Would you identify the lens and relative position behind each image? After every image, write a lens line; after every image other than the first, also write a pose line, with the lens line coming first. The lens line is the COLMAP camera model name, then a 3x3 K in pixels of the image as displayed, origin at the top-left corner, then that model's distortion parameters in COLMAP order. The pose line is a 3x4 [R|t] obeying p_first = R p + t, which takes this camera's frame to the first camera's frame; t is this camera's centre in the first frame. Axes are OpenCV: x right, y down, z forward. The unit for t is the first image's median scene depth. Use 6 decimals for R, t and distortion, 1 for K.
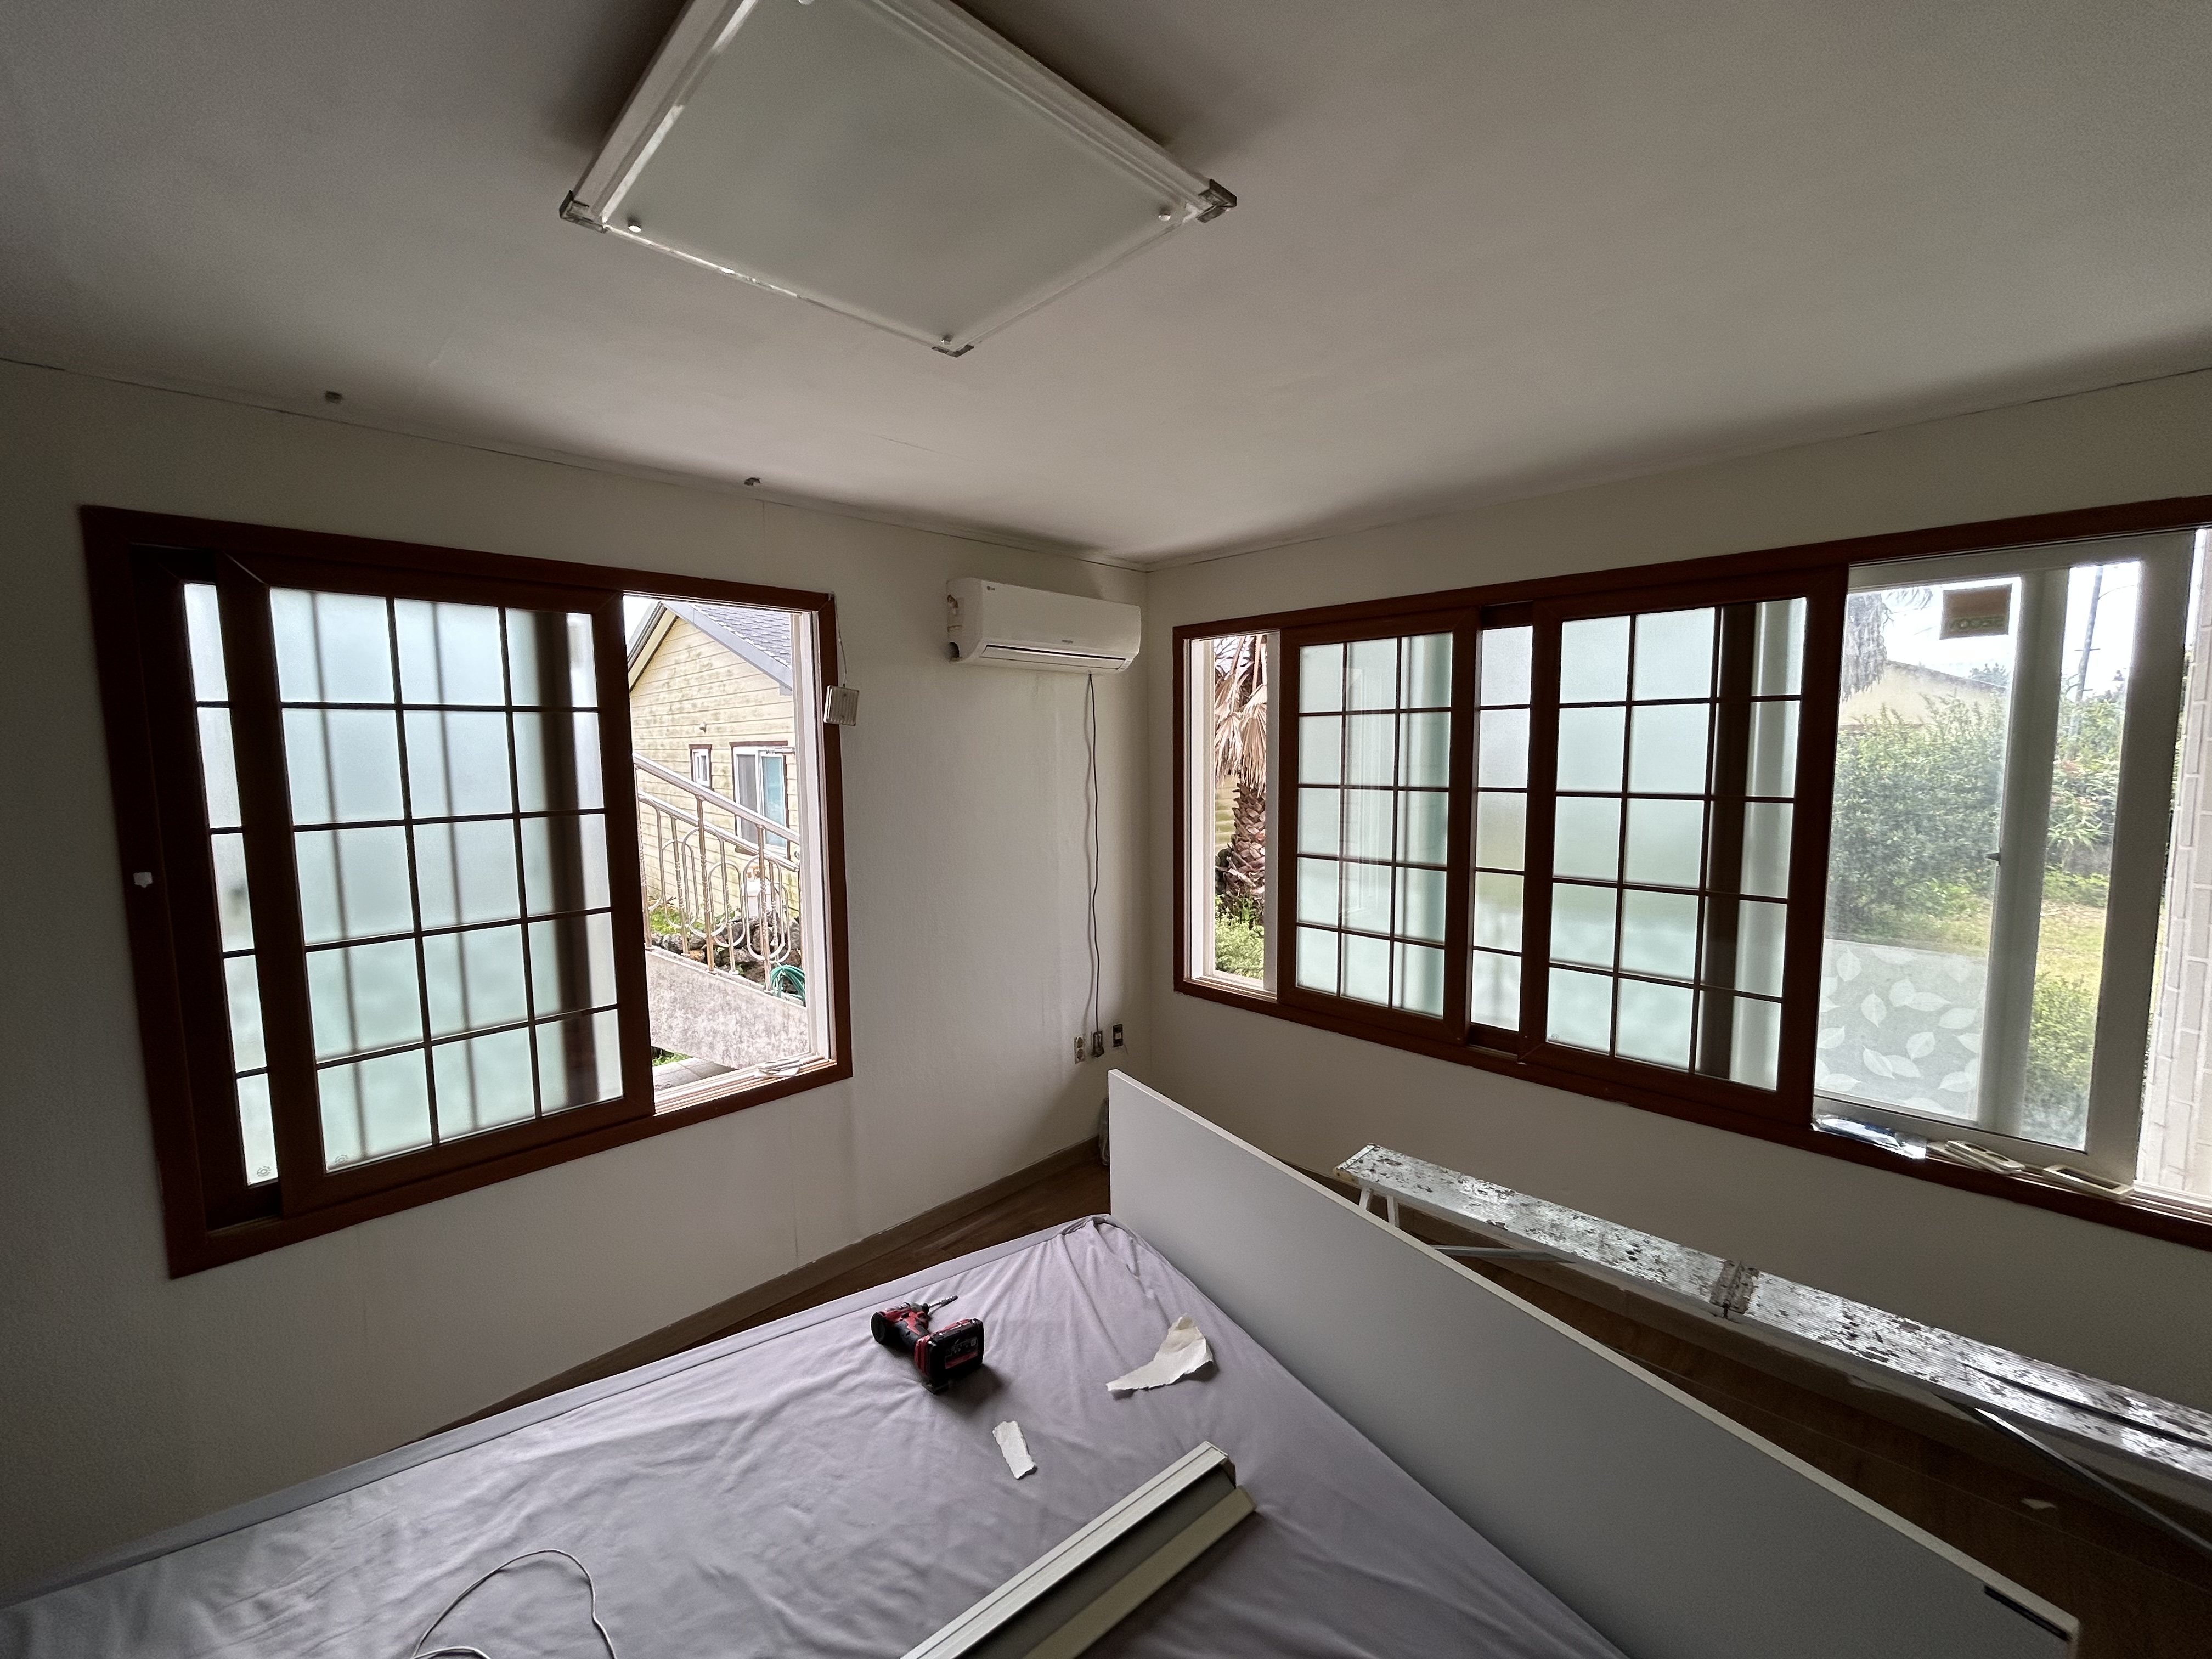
lens RADIAL K [[879.3, 0, 1111.8], [0, 879.3, 833.3], [0, 0, 1]] dist [0.002518, -0.000306]
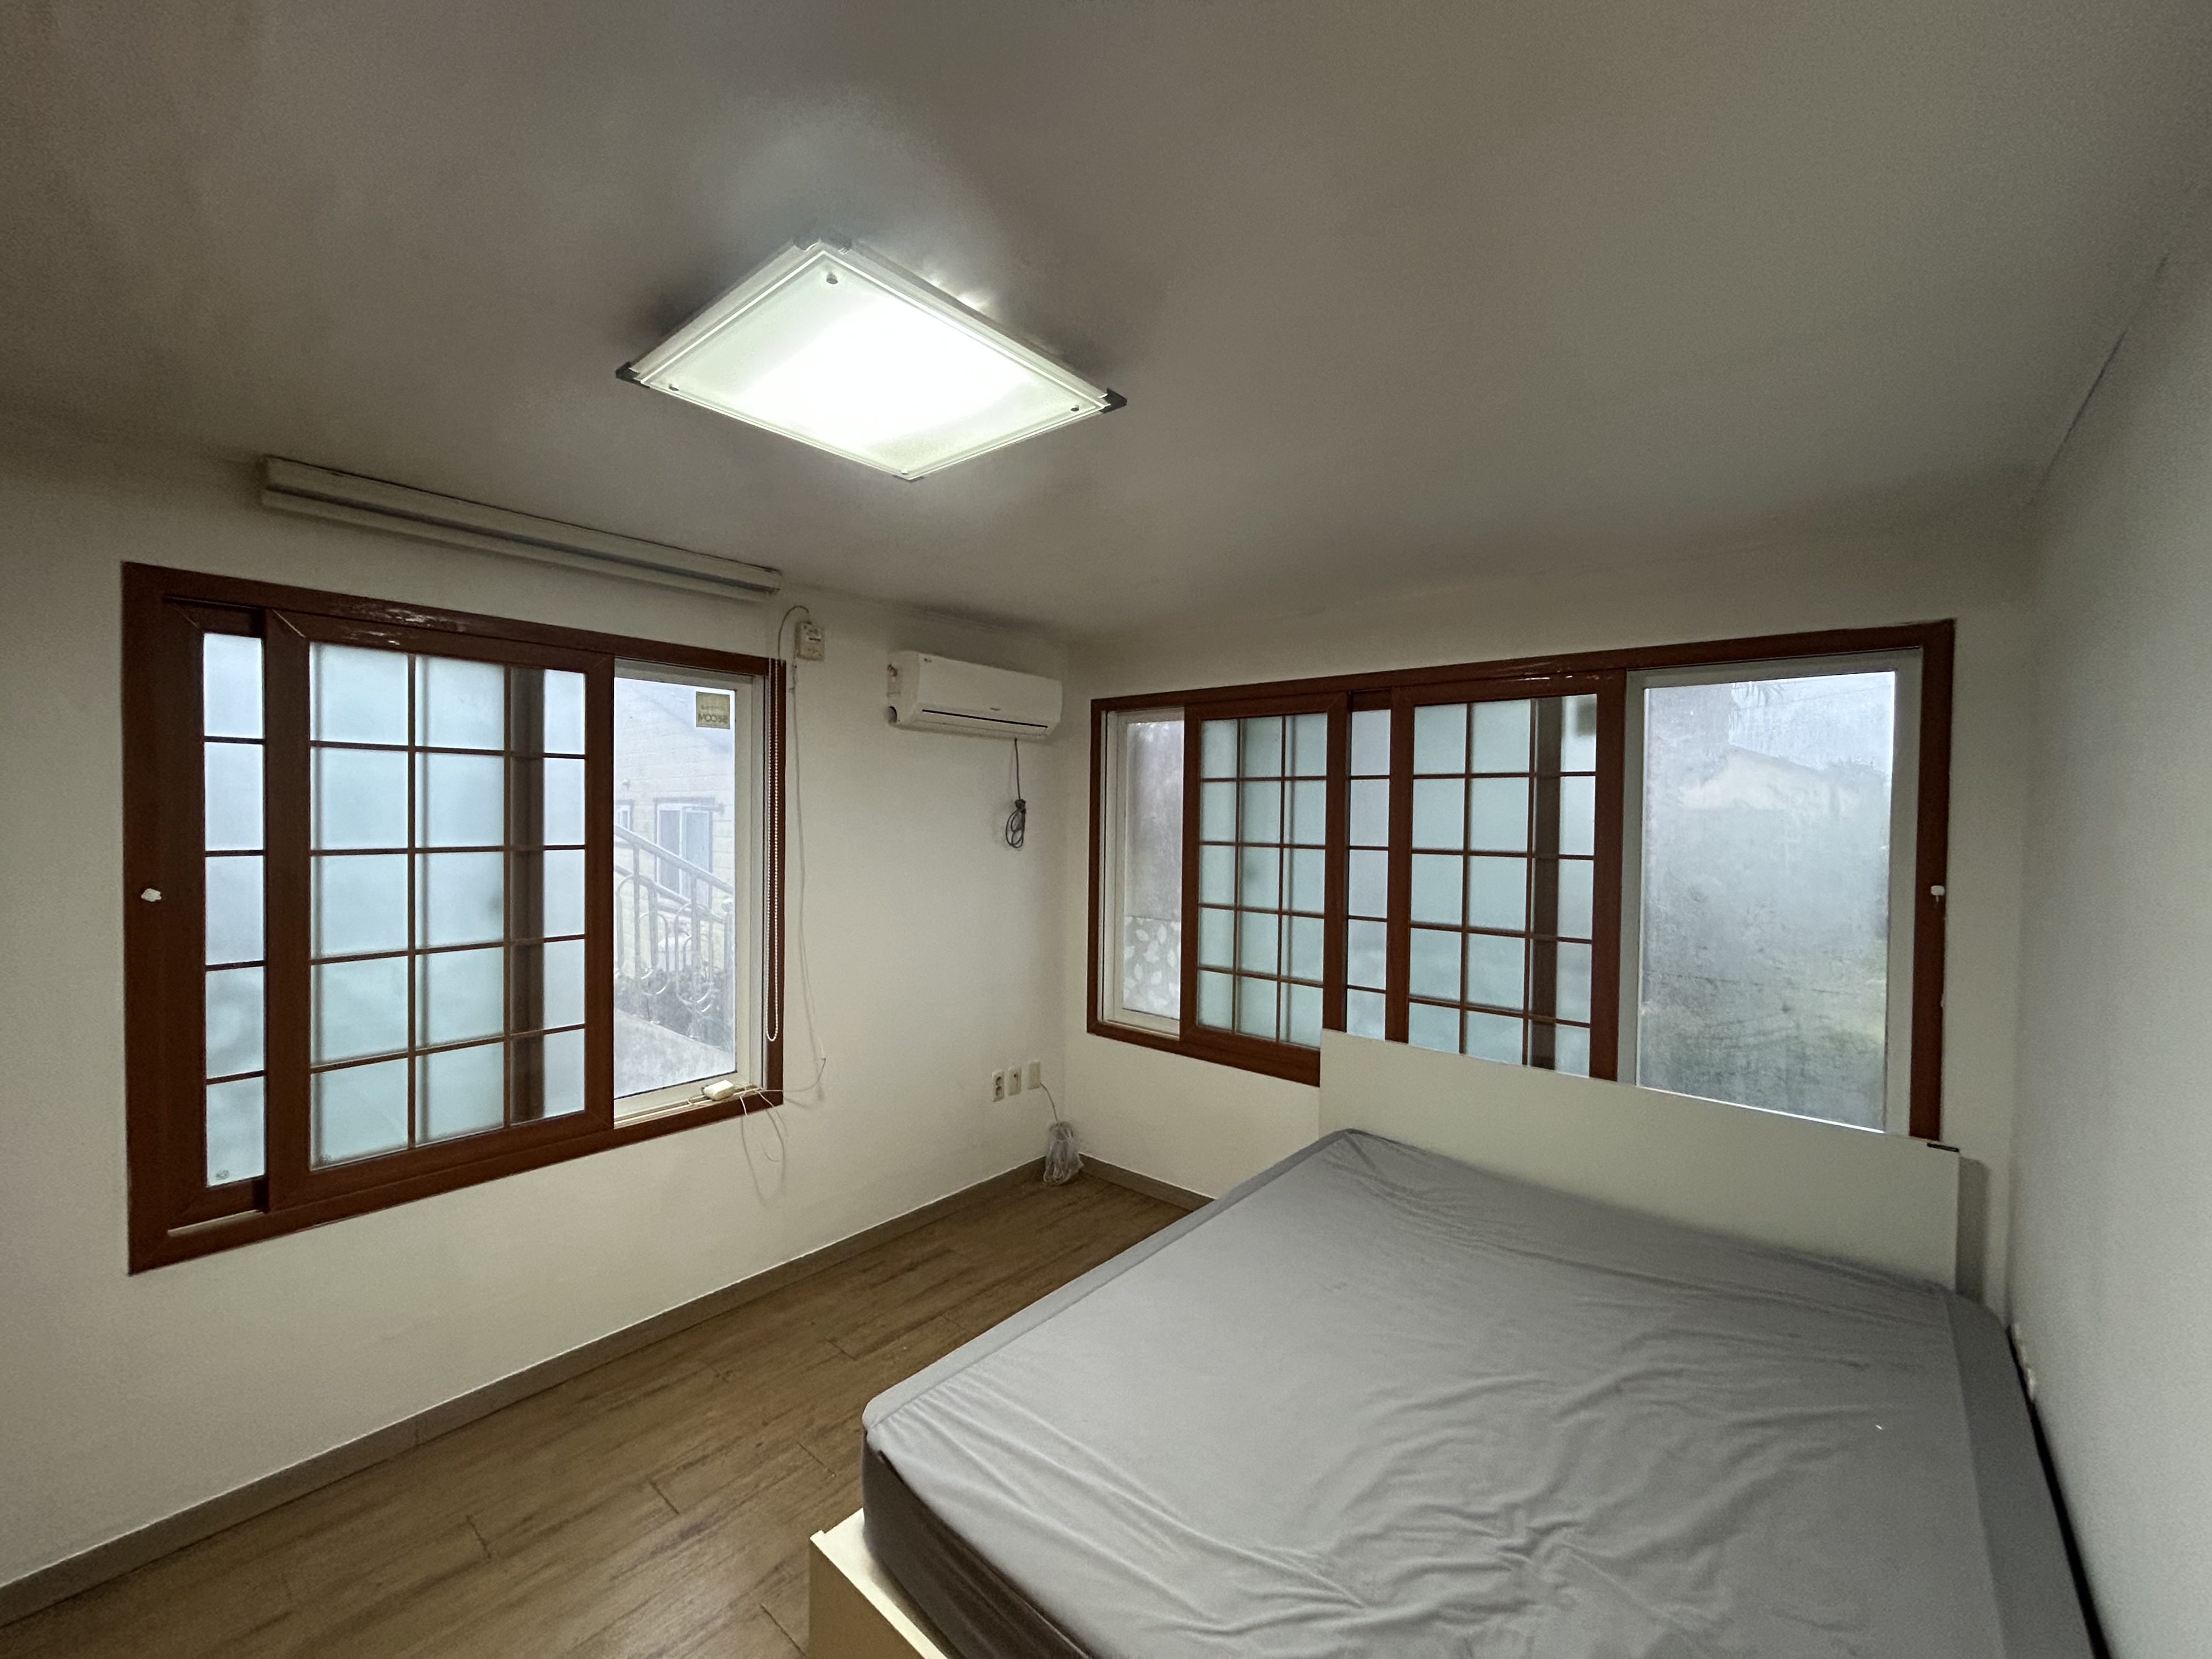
lens RADIAL K [[879.3, 0, 1105.8], [0, 879.3, 827.8], [0, 0, 1]] dist [0.002518, -0.000306]
pose [[0.996767, 0.022091, 0.077246, 0.005525], [-0.015615, 0.996390, -0.083449, 0.027494], [-0.078810, 0.081973, 0.993514, -0.136081]]
